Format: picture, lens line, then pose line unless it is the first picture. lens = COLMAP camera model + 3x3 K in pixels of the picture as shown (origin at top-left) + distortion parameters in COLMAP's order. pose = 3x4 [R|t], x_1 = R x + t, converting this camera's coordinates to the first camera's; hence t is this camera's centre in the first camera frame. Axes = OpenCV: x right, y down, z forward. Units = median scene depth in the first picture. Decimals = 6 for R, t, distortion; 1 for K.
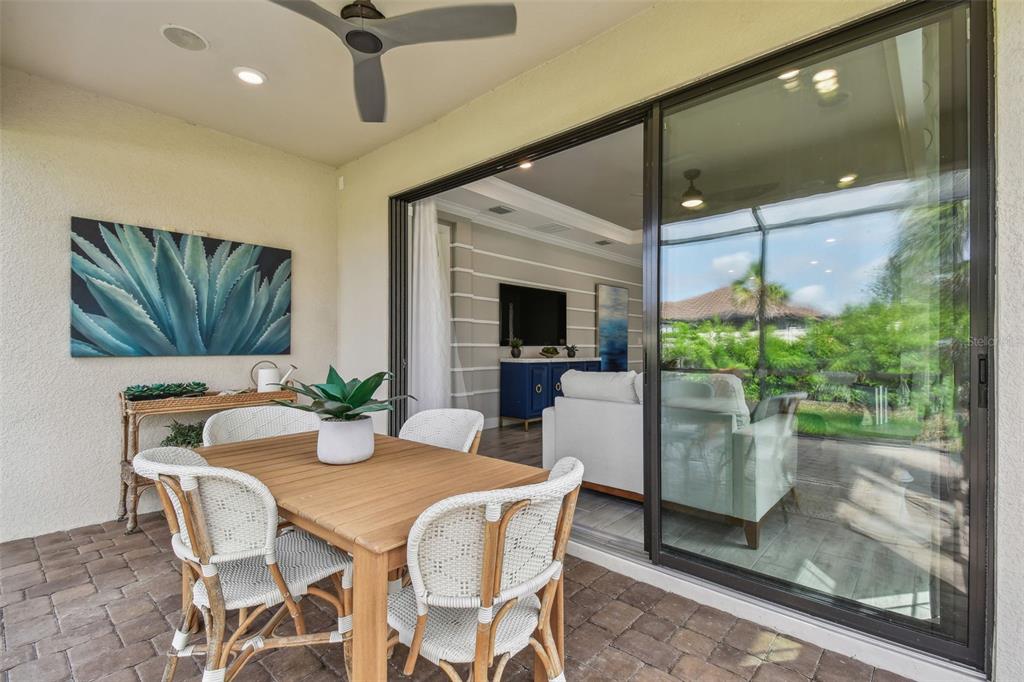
lens RADIAL K [[469.0, 0, 511.3], [0, 469.0, 345.7], [0, 0, 1]] dist [0.020910, -0.003514]
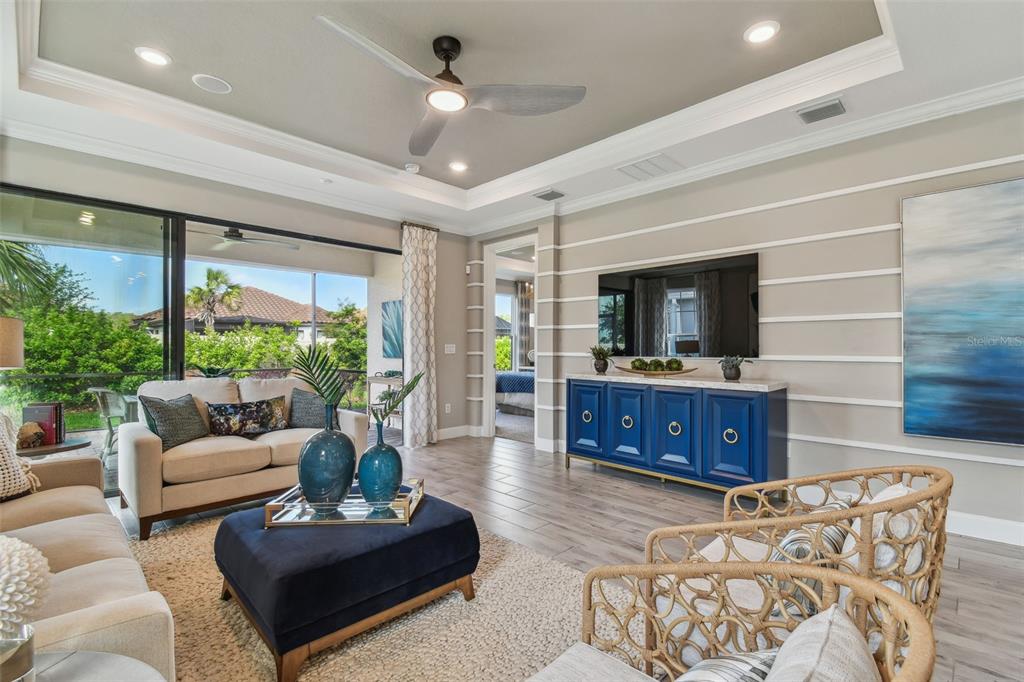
lens RADIAL K [[469.0, 0, 522.2], [0, 469.0, 342.4], [0, 0, 1]] dist [0.020910, -0.003514]
pose [[-0.039001, -0.010819, -0.999181, 0.732216], [0.005897, 0.999921, -0.011057, -0.014006], [0.999222, -0.006323, -0.038934, 0.878262]]
